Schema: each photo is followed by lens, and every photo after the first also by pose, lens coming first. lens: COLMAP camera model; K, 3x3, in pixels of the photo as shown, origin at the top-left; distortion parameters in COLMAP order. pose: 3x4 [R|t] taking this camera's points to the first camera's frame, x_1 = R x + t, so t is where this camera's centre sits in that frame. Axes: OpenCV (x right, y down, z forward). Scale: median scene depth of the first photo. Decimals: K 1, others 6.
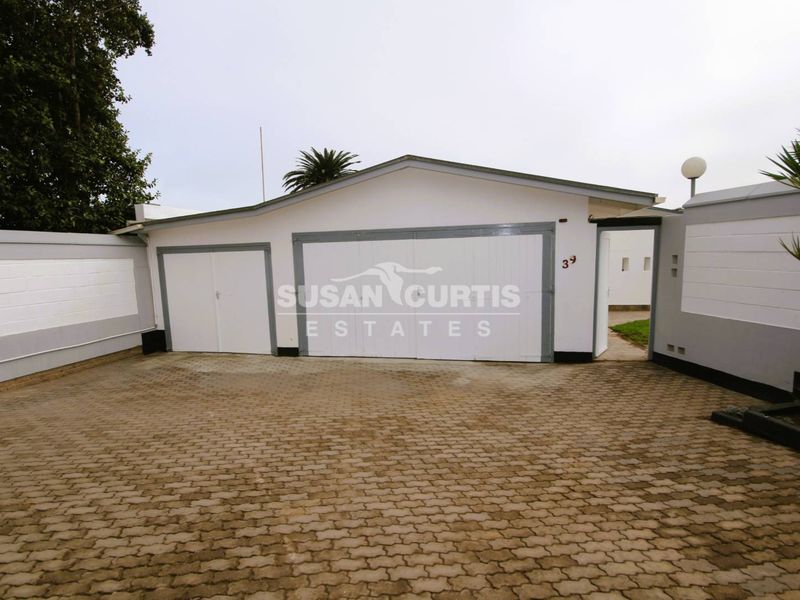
lens RADIAL K [[432.1, 0, 399.9], [0, 432.1, 310.6], [0, 0, 1]] dist [-0.001605, 0.000500]
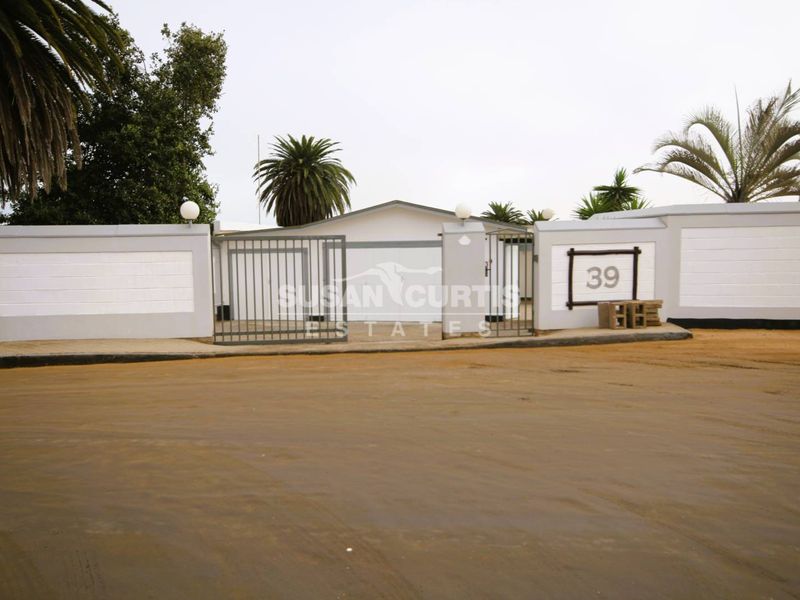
lens RADIAL K [[658.5, 0, 398.5], [0, 658.5, 305.3], [0, 0, 1]] dist [0.018596, -0.010441]
pose [[0.999638, 0.016261, 0.021435, -0.023802], [-0.014968, 0.998136, -0.059171, 0.220208], [-0.022358, 0.058829, 0.998018, -1.623352]]
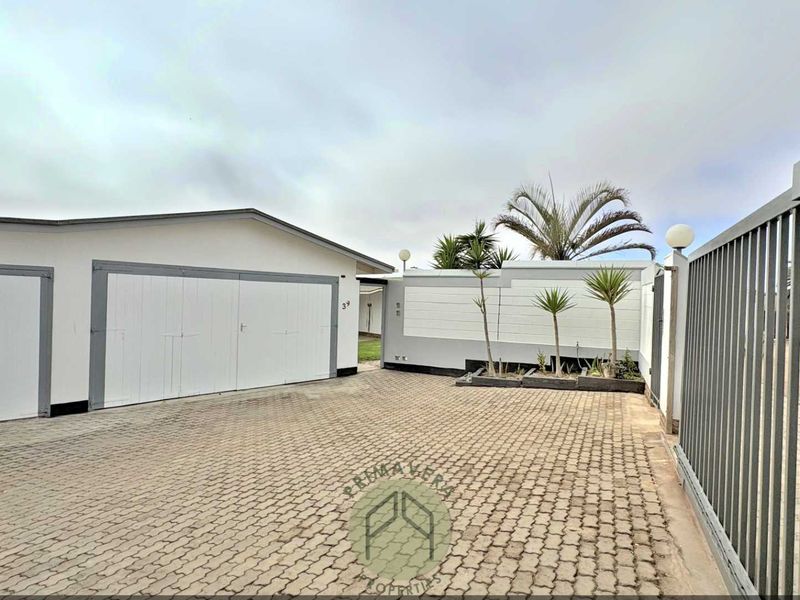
lens RADIAL K [[423.9, 0, 399.0], [0, 423.9, 297.2], [0, 0, 1]] dist [-0.007650, -0.001231]
pose [[0.536460, 0.048339, 0.842540, -0.715934], [0.067534, 0.992698, -0.099953, 0.015955], [-0.841219, 0.110521, 0.529278, 0.093791]]
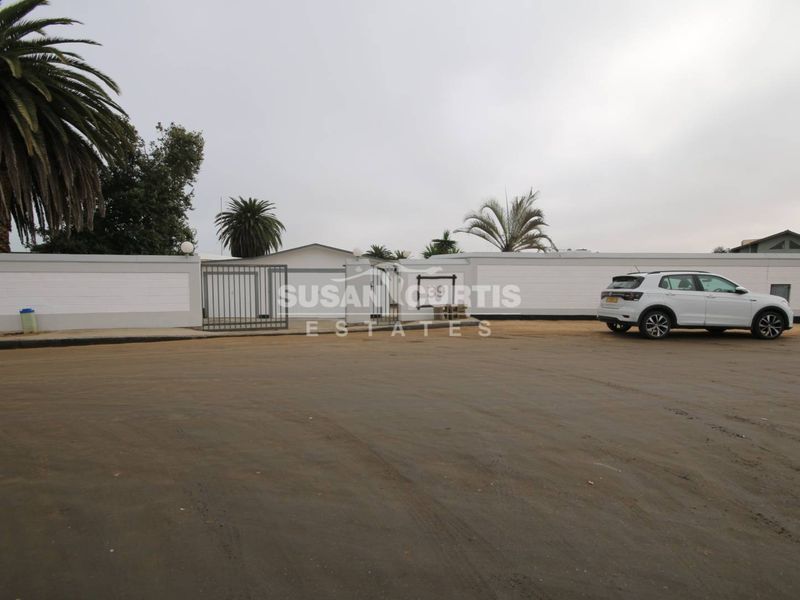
lens RADIAL K [[423.9, 0, 401.7], [0, 423.9, 307.4], [0, 0, 1]] dist [-0.007650, -0.001231]
pose [[0.973265, 0.017155, 0.229043, -0.063328], [-0.001705, 0.997719, -0.067480, 0.246136], [-0.229678, 0.065285, 0.971075, -1.804701]]
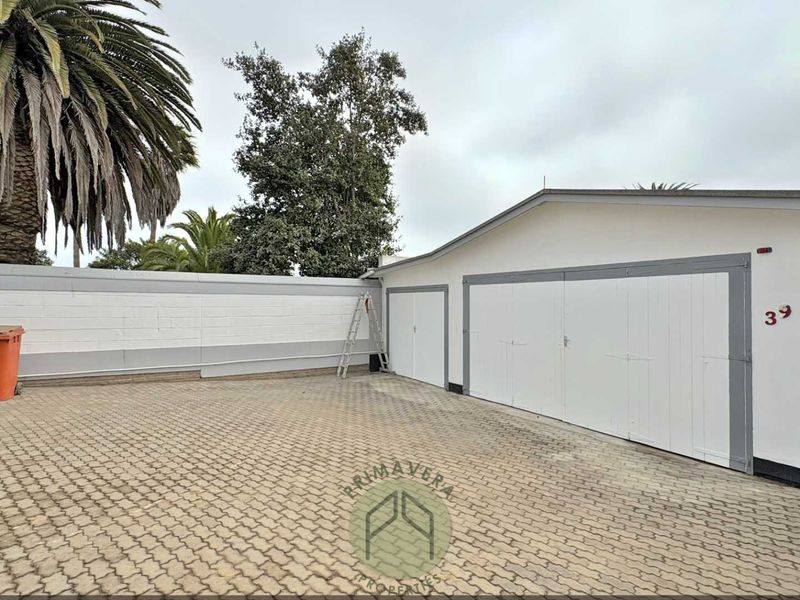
lens RADIAL K [[423.9, 0, 398.9], [0, 423.9, 295.9], [0, 0, 1]] dist [-0.007650, -0.001231]
pose [[0.713877, 0.021247, -0.699949, 0.427158], [-0.115788, 0.989363, -0.088060, -0.023266], [0.690632, 0.143909, 0.708743, 0.187322]]
